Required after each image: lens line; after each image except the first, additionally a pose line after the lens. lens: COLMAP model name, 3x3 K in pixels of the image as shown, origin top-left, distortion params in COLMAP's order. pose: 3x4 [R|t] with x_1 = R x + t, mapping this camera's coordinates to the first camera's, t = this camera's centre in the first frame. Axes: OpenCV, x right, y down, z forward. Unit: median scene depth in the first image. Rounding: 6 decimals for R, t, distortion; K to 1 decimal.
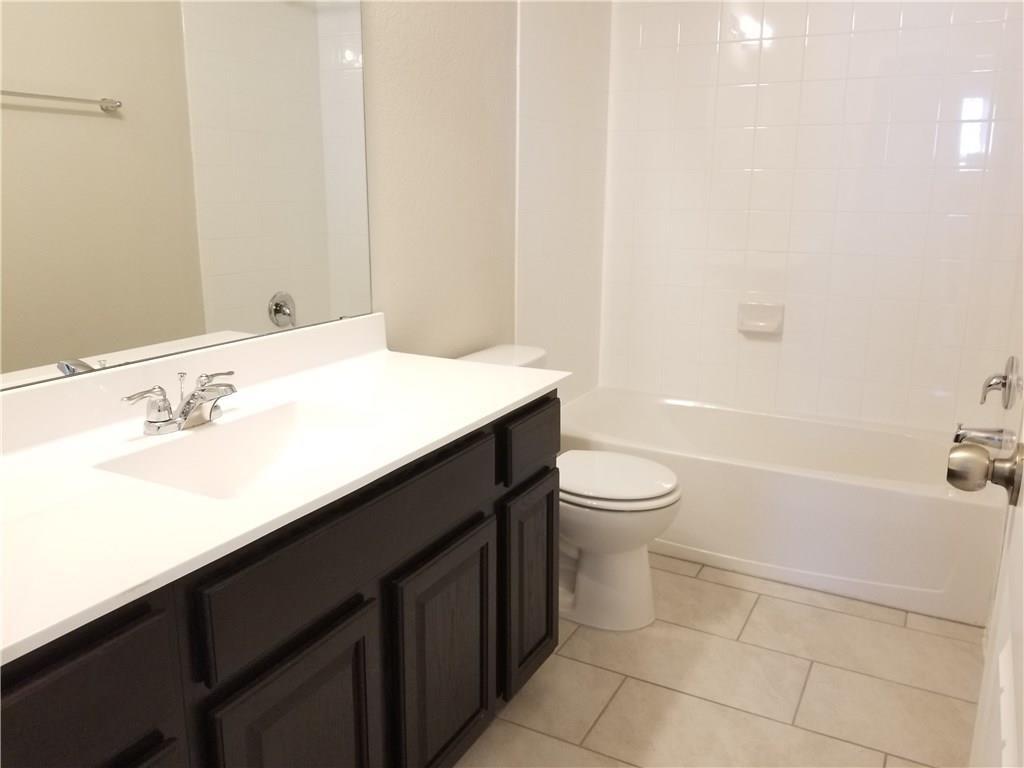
lens RADIAL K [[816.4, 0, 512.0], [0, 816.4, 384.0], [0, 0, 1]] dist [0.008606, -0.064715]
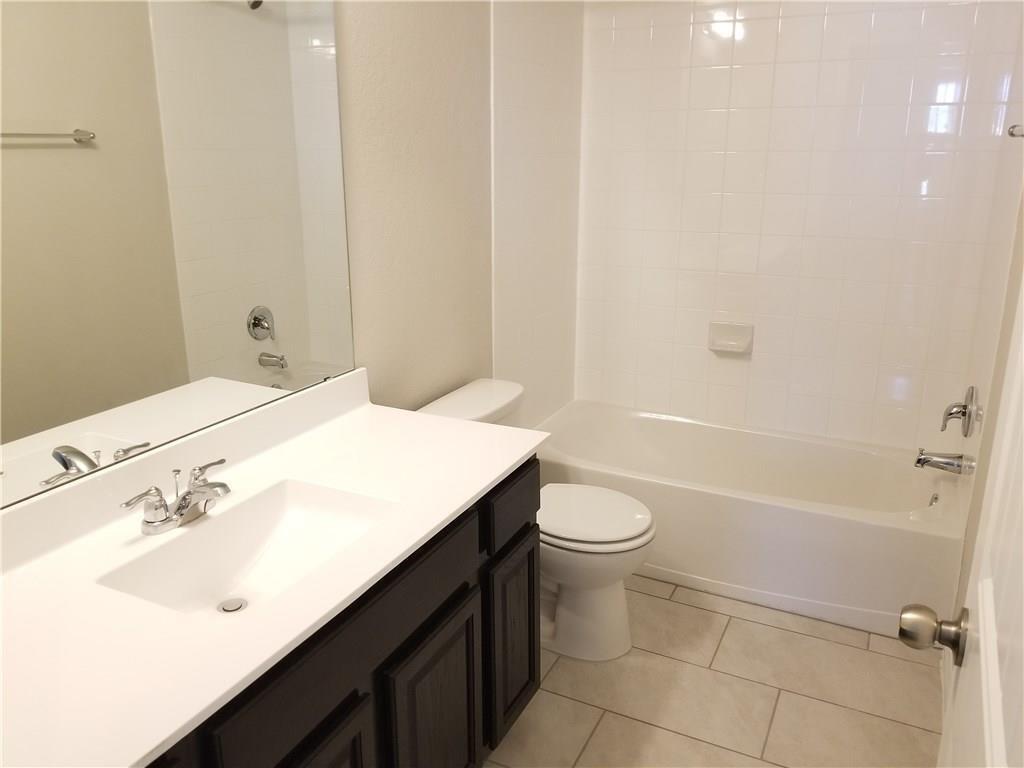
lens RADIAL K [[810.6, 0, 506.4], [0, 810.6, 383.5], [0, 0, 1]] dist [0.003096, -0.044551]
pose [[0.999605, -0.015336, 0.023563, -0.005043], [0.014256, 0.998870, 0.045347, -0.108637], [-0.024231, -0.044993, 0.998693, -0.021753]]
